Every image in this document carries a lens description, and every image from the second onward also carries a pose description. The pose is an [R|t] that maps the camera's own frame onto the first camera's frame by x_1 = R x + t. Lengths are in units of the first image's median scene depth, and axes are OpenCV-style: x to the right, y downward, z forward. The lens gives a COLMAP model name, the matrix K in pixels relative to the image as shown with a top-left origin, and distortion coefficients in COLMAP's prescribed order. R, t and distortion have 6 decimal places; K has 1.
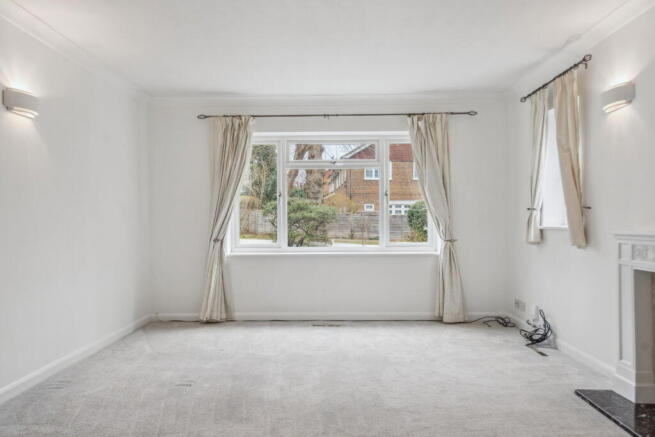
lens RADIAL K [[465.7, 0, 327.1], [0, 465.7, 223.9], [0, 0, 1]] dist [0.019705, -0.003101]
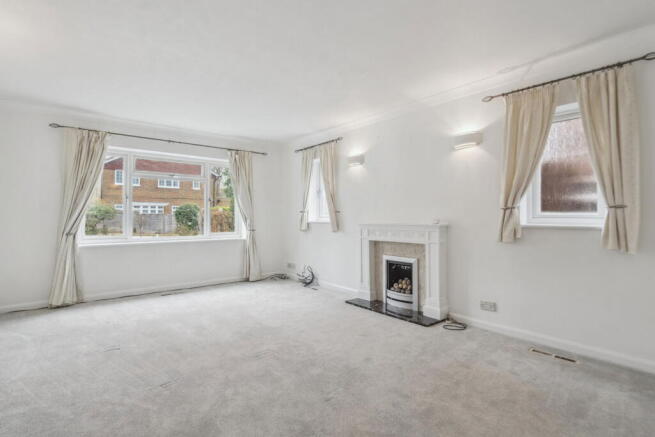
lens RADIAL K [[313.9, 0, 326.9], [0, 313.9, 214.2], [0, 0, 1]] dist [0.001656, 0.002077]
pose [[0.771106, 0.011945, 0.636595, -0.242643], [0.000988, 0.999800, -0.019958, 0.001538], [-0.636706, 0.016019, 0.770940, -0.006613]]
